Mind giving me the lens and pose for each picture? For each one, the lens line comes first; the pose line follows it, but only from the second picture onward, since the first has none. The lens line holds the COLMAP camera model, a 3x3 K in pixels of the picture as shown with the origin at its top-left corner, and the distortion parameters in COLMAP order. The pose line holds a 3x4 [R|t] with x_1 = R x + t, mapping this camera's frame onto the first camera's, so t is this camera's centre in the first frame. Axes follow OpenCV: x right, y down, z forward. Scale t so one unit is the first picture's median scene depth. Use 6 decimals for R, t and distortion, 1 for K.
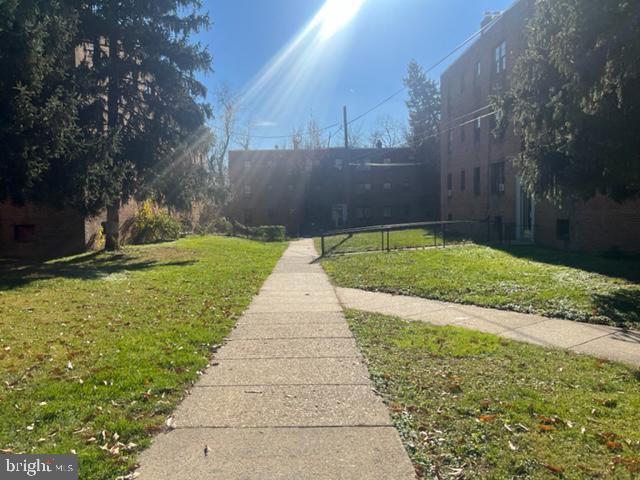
lens RADIAL K [[484.4, 0, 320.0], [0, 484.4, 238.9], [0, 0, 1]] dist [0.070870, -0.071925]
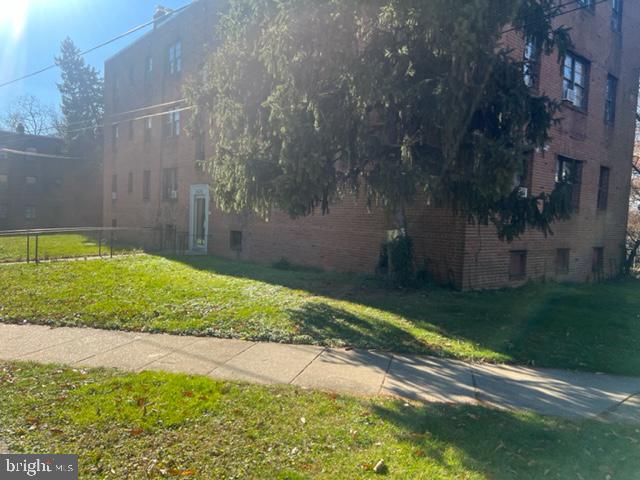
lens RADIAL K [[484.4, 0, 320.0], [0, 484.4, 238.9], [0, 0, 1]] dist [0.070870, -0.071925]
pose [[0.779316, 0.024416, 0.626156, -0.001022], [-0.016164, 0.999691, -0.018864, -0.009943], [-0.626423, 0.004580, 0.779470, 0.175545]]
